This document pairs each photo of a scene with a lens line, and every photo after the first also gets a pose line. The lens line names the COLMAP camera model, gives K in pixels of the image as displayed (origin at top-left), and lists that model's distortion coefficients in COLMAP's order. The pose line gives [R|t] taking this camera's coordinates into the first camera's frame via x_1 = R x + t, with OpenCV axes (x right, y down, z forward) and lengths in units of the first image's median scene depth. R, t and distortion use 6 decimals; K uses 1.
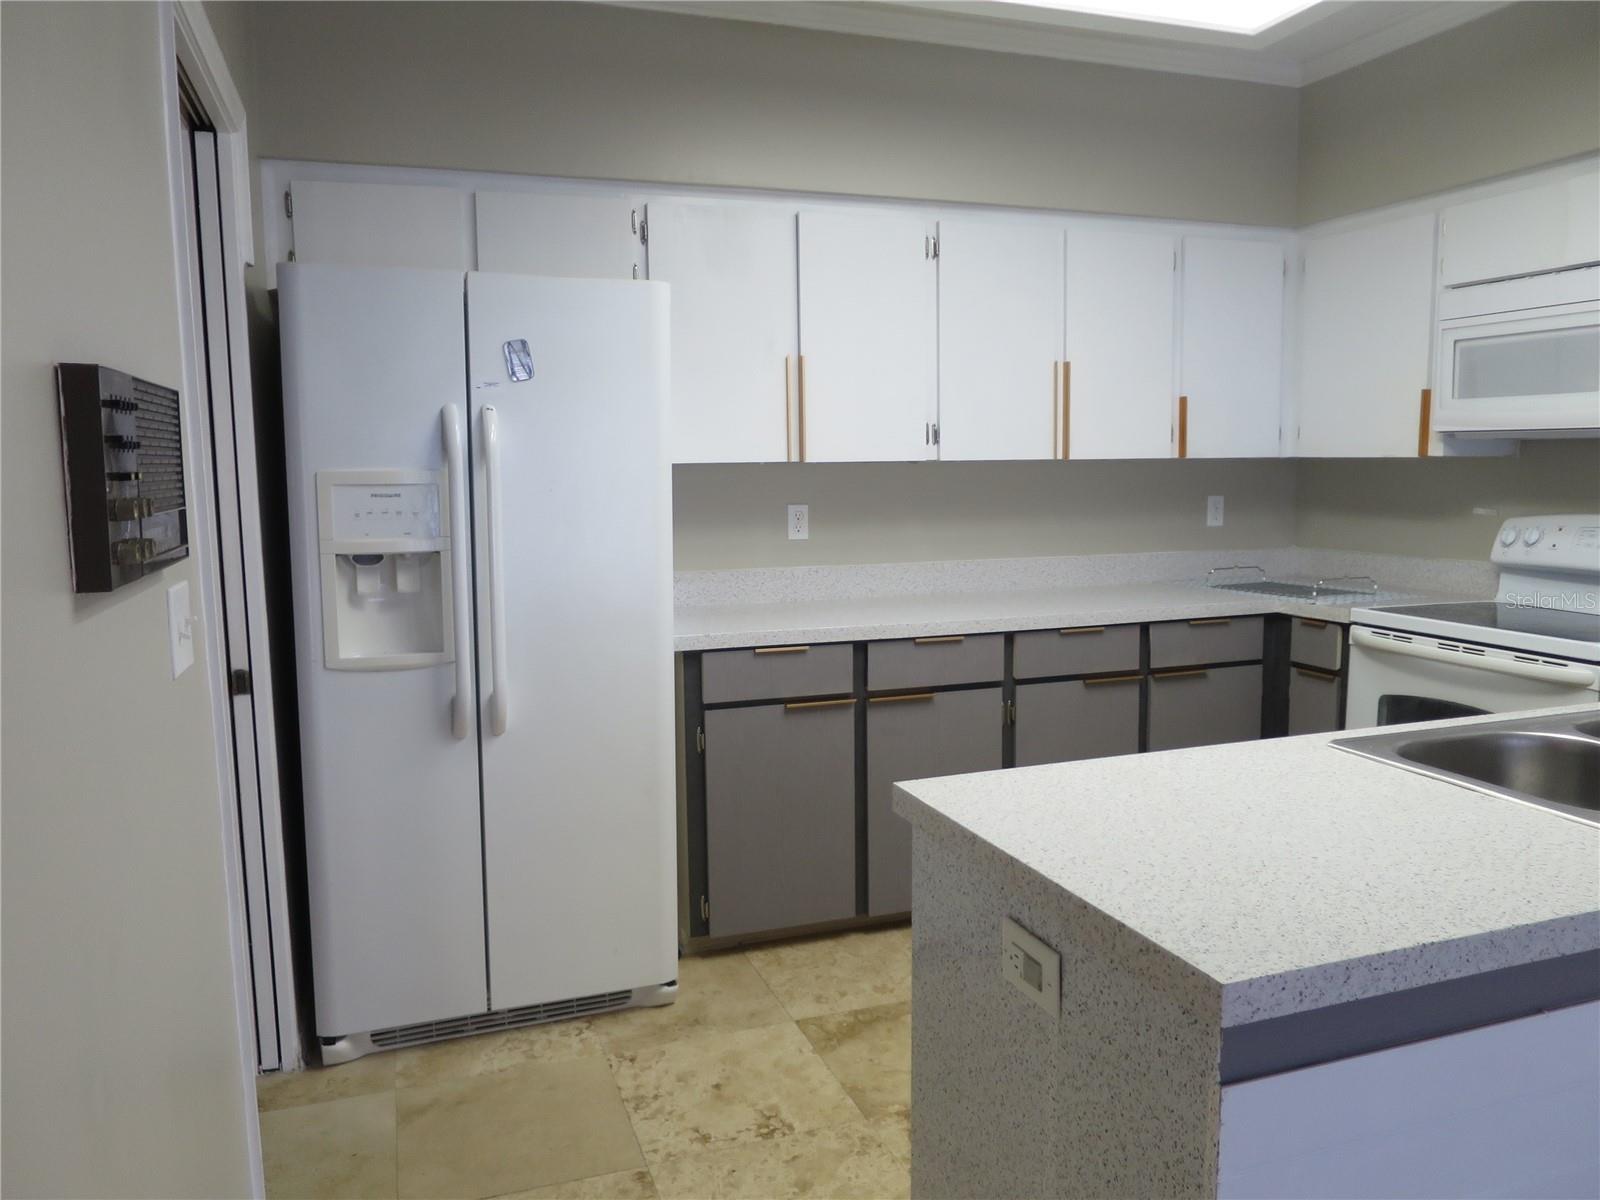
lens RADIAL K [[1172.4, 0, 792.0], [0, 1172.4, 587.3], [0, 0, 1]] dist [-0.047497, 0.020828]
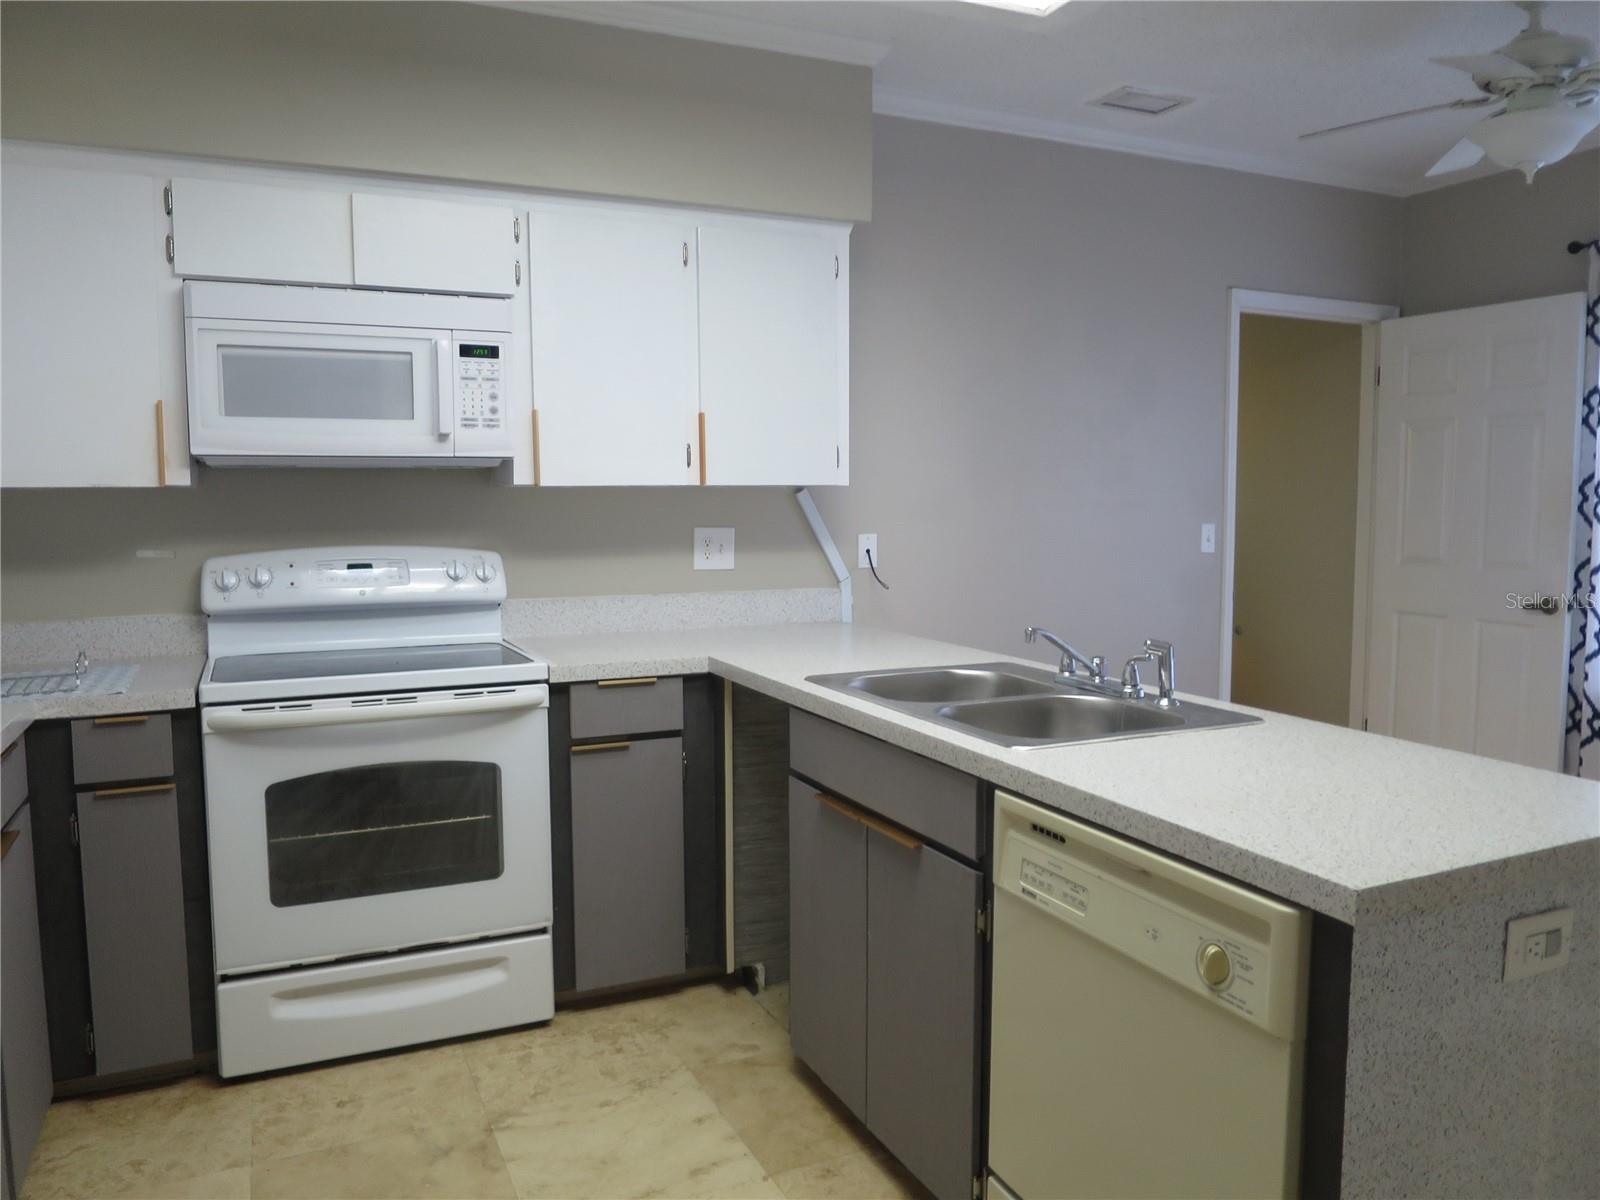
lens RADIAL K [[1172.4, 0, 809.4], [0, 1172.4, 596.1], [0, 0, 1]] dist [-0.047497, 0.020828]
pose [[-0.095462, -0.076802, 0.992466, -0.287257], [0.110809, 0.990003, 0.087270, -0.059727], [-0.989246, 0.118305, -0.085998, 0.652852]]
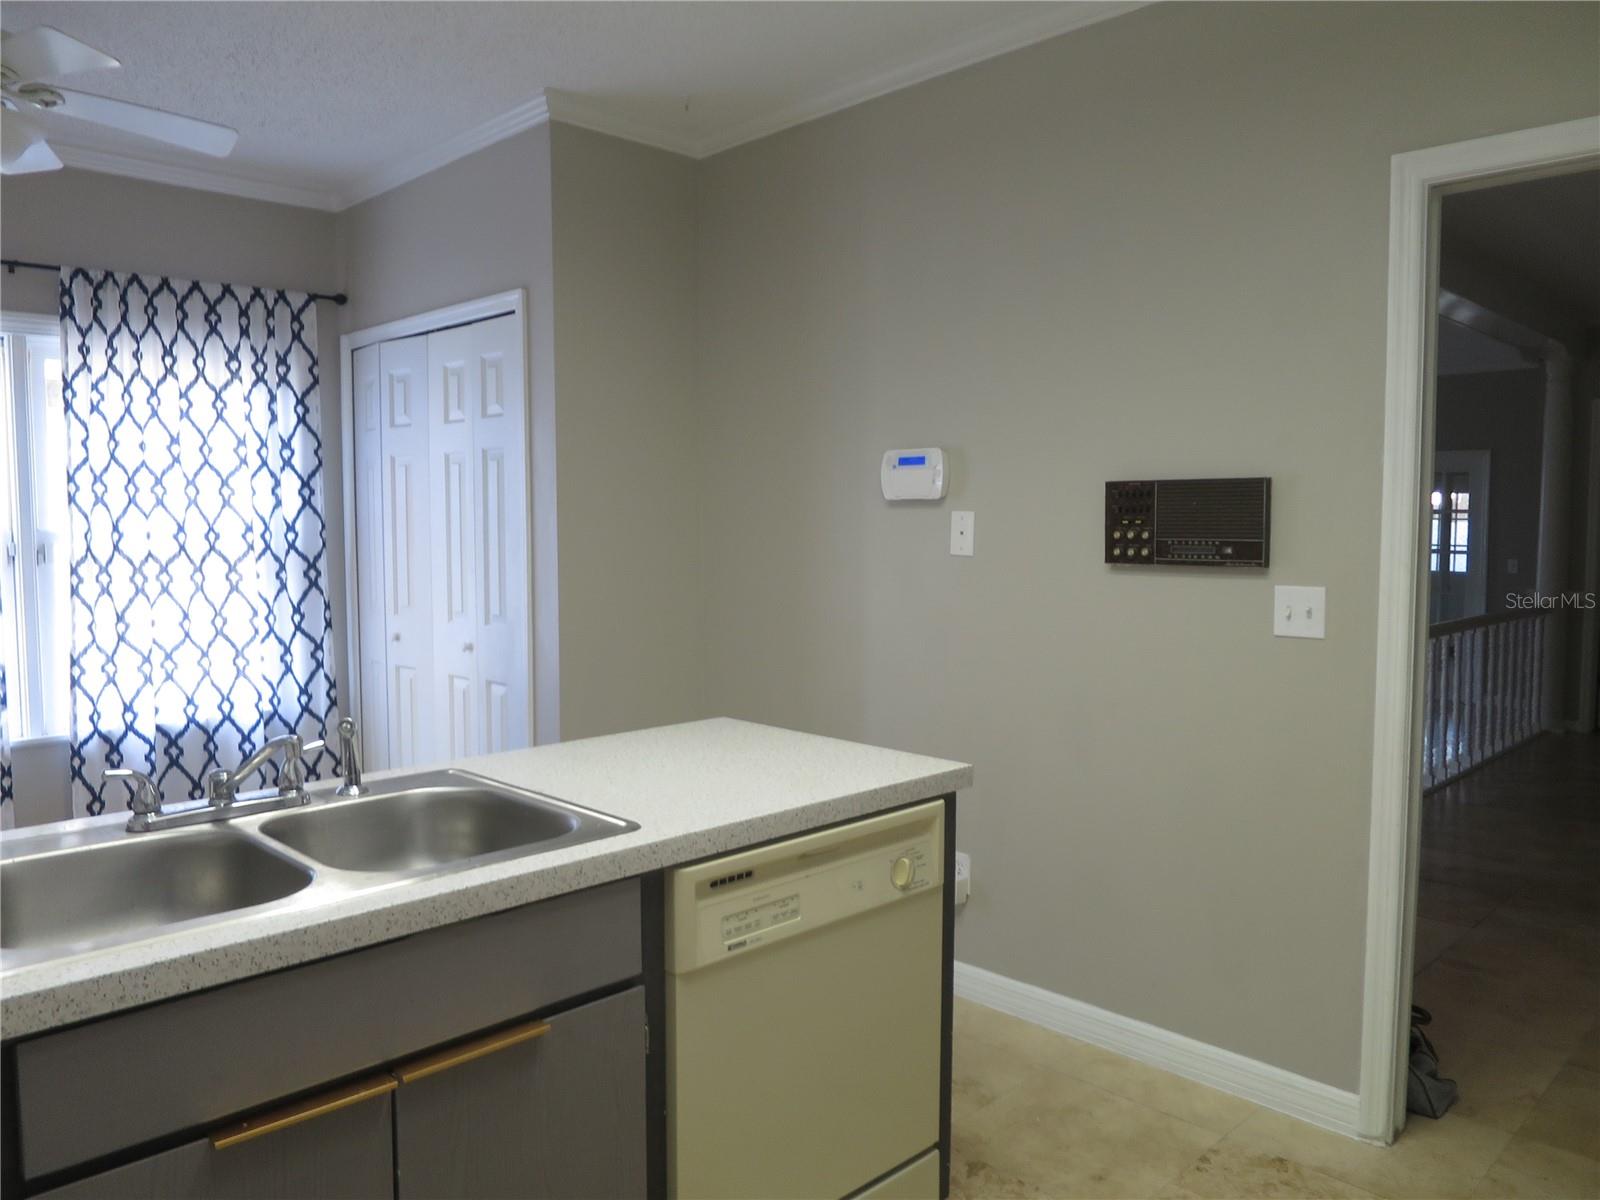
lens RADIAL K [[1172.4, 0, 785.2], [0, 1172.4, 603.8], [0, 0, 1]] dist [-0.047497, 0.020828]
pose [[-0.908987, 0.042409, -0.414662, 0.384892], [-0.034644, 0.983682, 0.176546, -0.110153], [0.415383, 0.174844, -0.892685, 0.961574]]
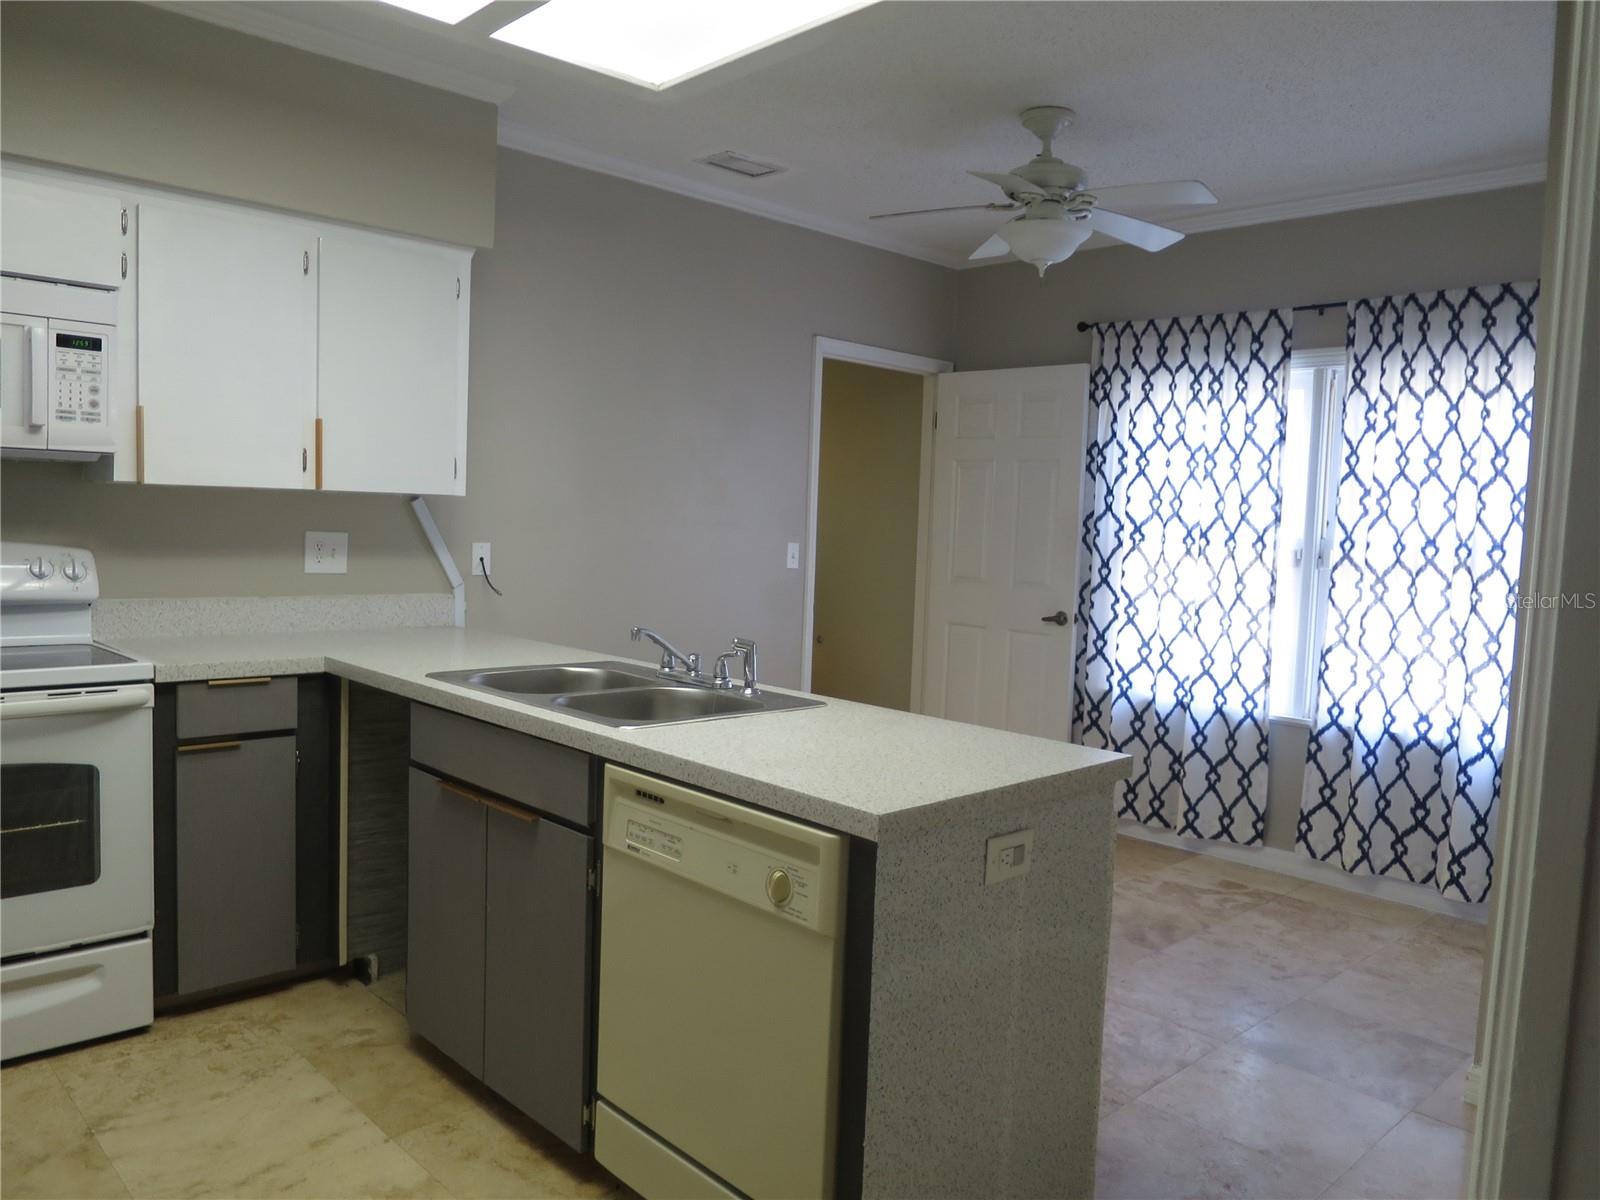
lens RADIAL K [[1172.4, 0, 806.8], [0, 1172.4, 592.7], [0, 0, 1]] dist [-0.047497, 0.020828]
pose [[-0.415232, -0.065653, 0.907343, -0.376554], [0.064678, 0.992738, 0.101430, -0.062577], [-0.907413, 0.100802, -0.407971, 0.681167]]
